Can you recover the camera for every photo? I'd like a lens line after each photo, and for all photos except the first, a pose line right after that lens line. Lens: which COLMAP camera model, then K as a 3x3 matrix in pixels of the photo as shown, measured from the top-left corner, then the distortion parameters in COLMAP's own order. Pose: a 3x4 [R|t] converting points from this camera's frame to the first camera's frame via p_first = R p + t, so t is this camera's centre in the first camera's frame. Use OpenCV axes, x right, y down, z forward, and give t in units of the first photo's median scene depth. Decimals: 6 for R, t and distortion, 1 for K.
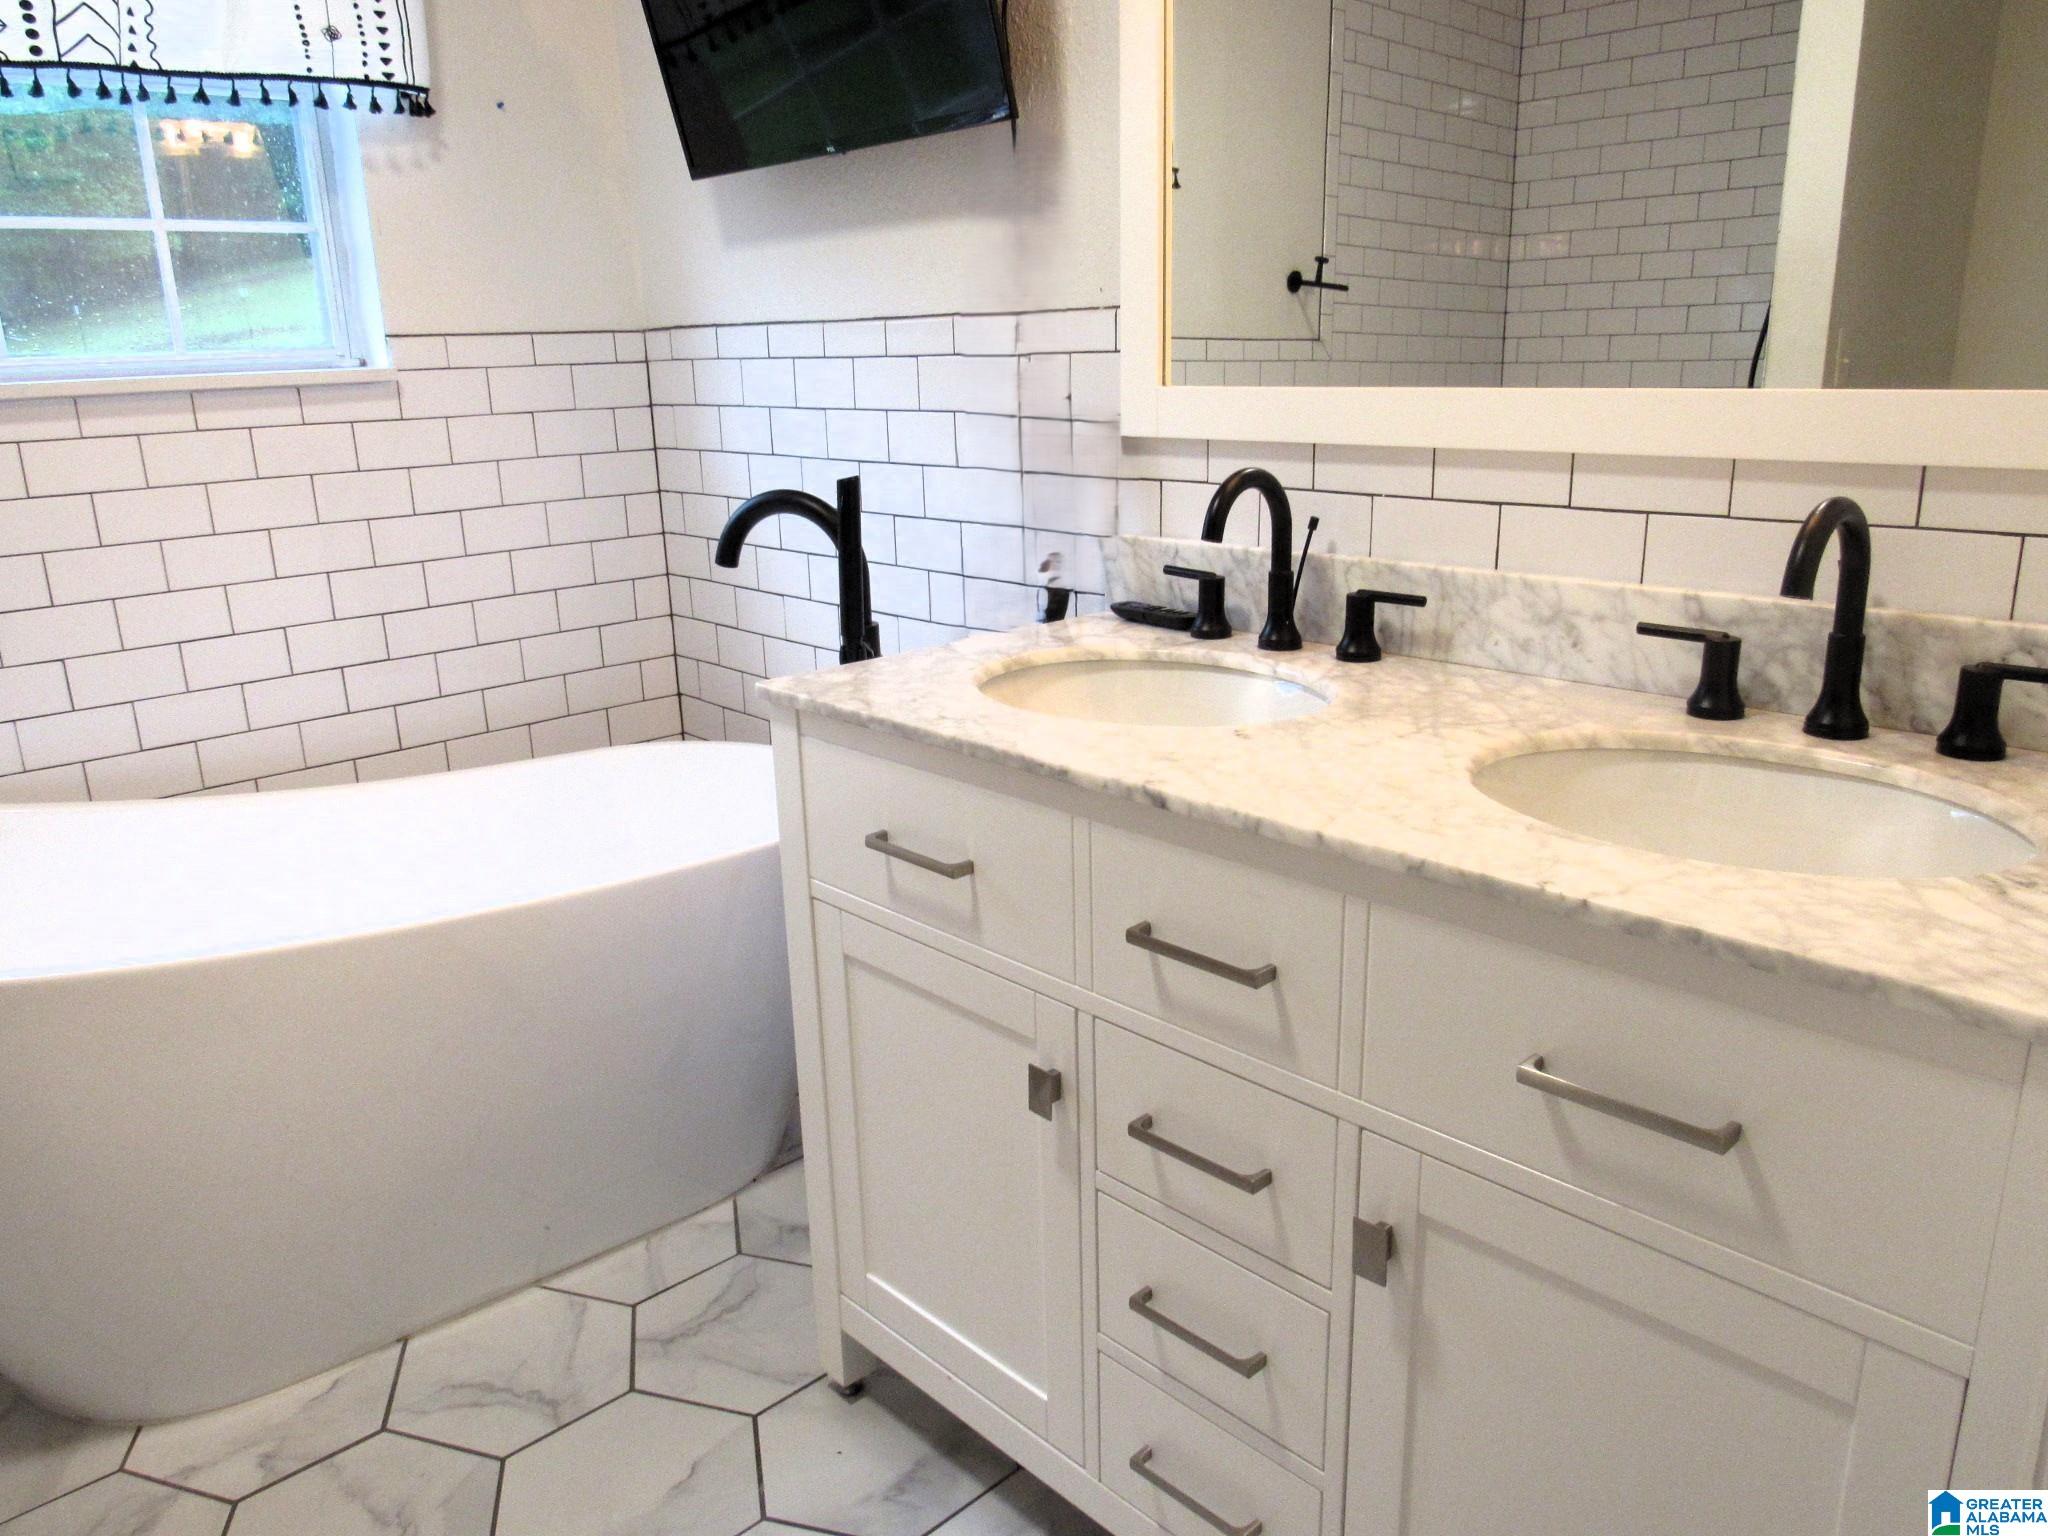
lens RADIAL K [[1470.5, 0, 1026.9], [0, 1470.5, 763.8], [0, 0, 1]] dist [-0.034367, 0.019911]
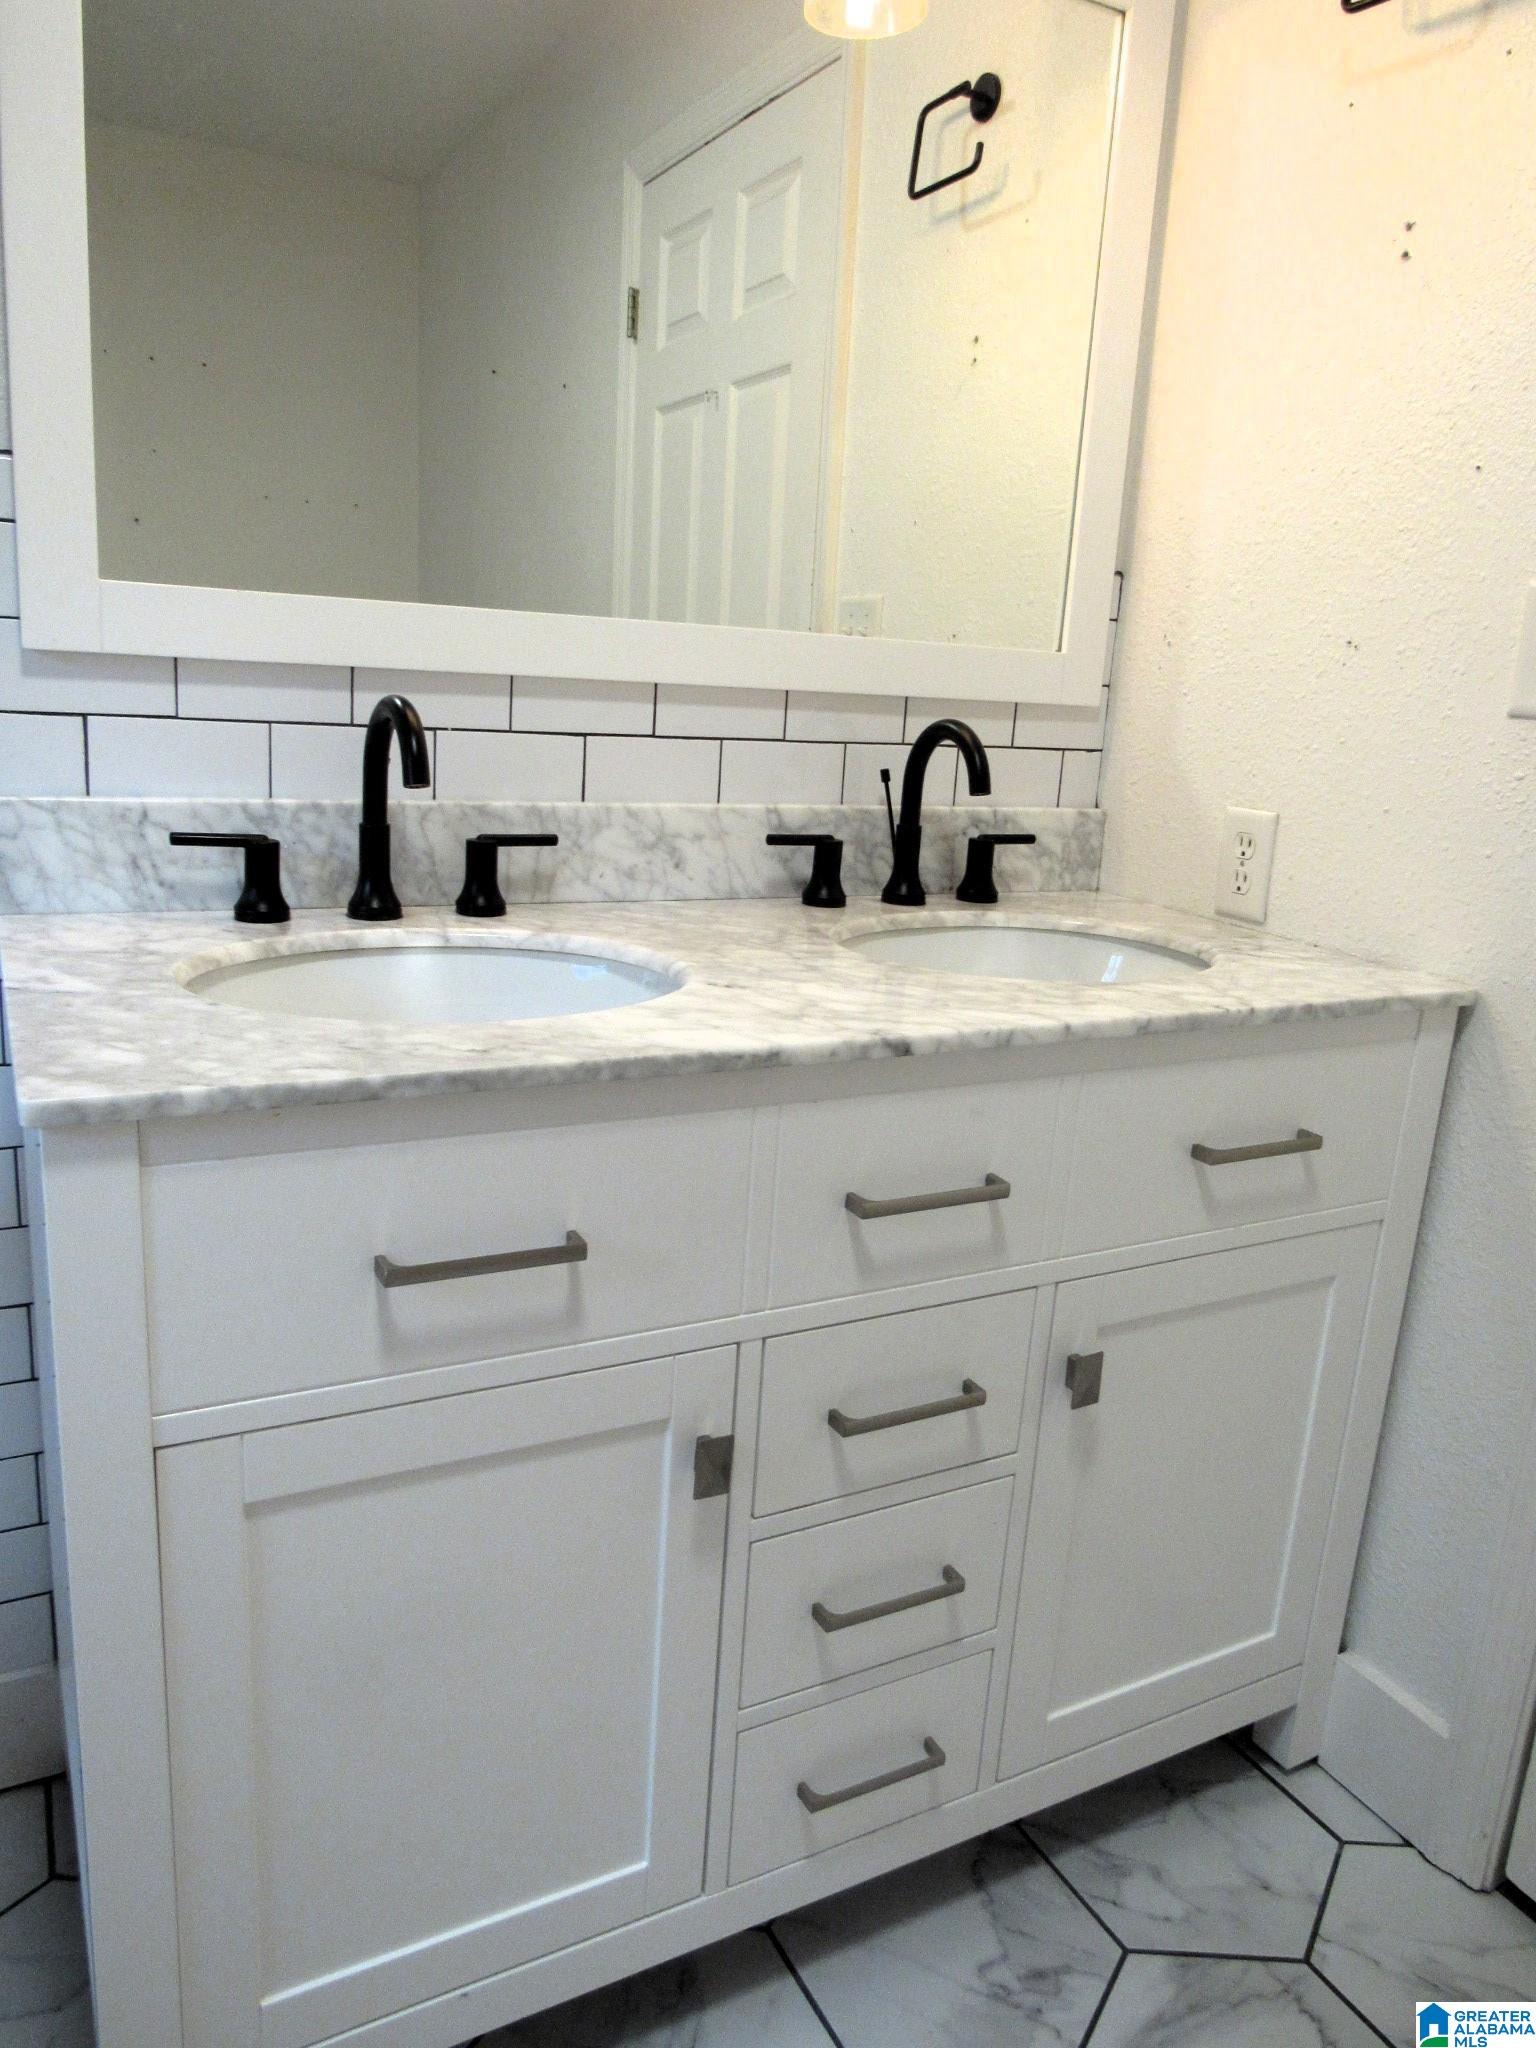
lens RADIAL K [[1470.5, 0, 771.7], [0, 1470.5, 1026.2], [0, 0, 1]] dist [-0.034367, 0.019911]
pose [[0.248993, -0.193267, 0.949026, -0.639914], [0.195180, 0.969796, 0.146288, -0.110745], [-0.948634, 0.148806, 0.279195, 0.655550]]
